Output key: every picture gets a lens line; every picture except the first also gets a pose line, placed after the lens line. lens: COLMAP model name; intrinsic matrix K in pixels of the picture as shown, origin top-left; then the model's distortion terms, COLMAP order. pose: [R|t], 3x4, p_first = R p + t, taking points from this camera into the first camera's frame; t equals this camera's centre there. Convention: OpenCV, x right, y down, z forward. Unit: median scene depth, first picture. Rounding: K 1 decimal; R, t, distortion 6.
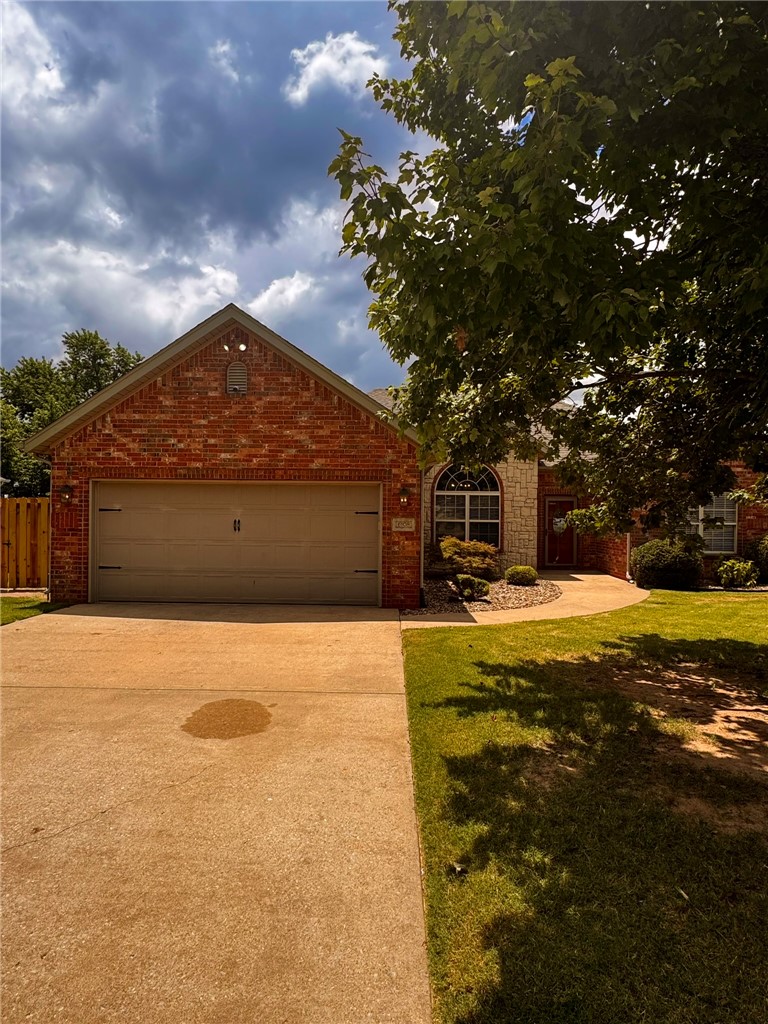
lens RADIAL K [[577.8, 0, 384.6], [0, 577.8, 511.5], [0, 0, 1]] dist [-0.022698, -0.000133]
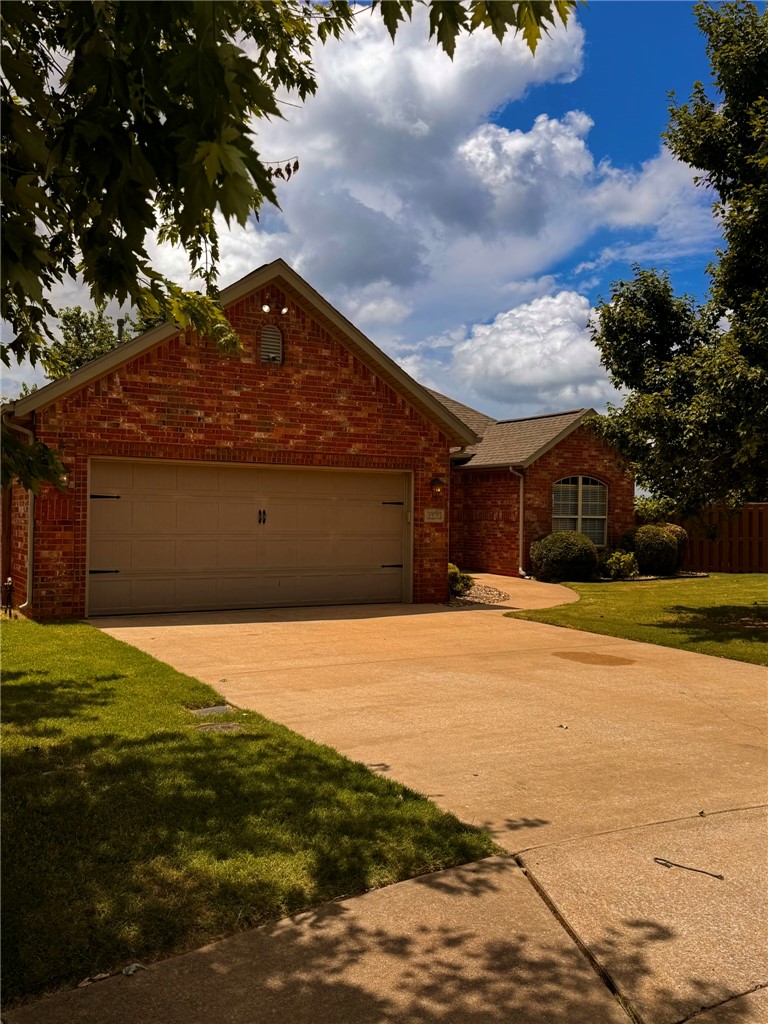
lens RADIAL K [[921.9, 0, 382.8], [0, 921.9, 513.9], [0, 0, 1]] dist [0.081214, 0.001115]
pose [[0.853422, 0.001382, 0.521218, -0.832762], [-0.006726, 0.999942, 0.008361, 0.007361], [-0.521177, -0.010641, 0.853383, -0.263265]]
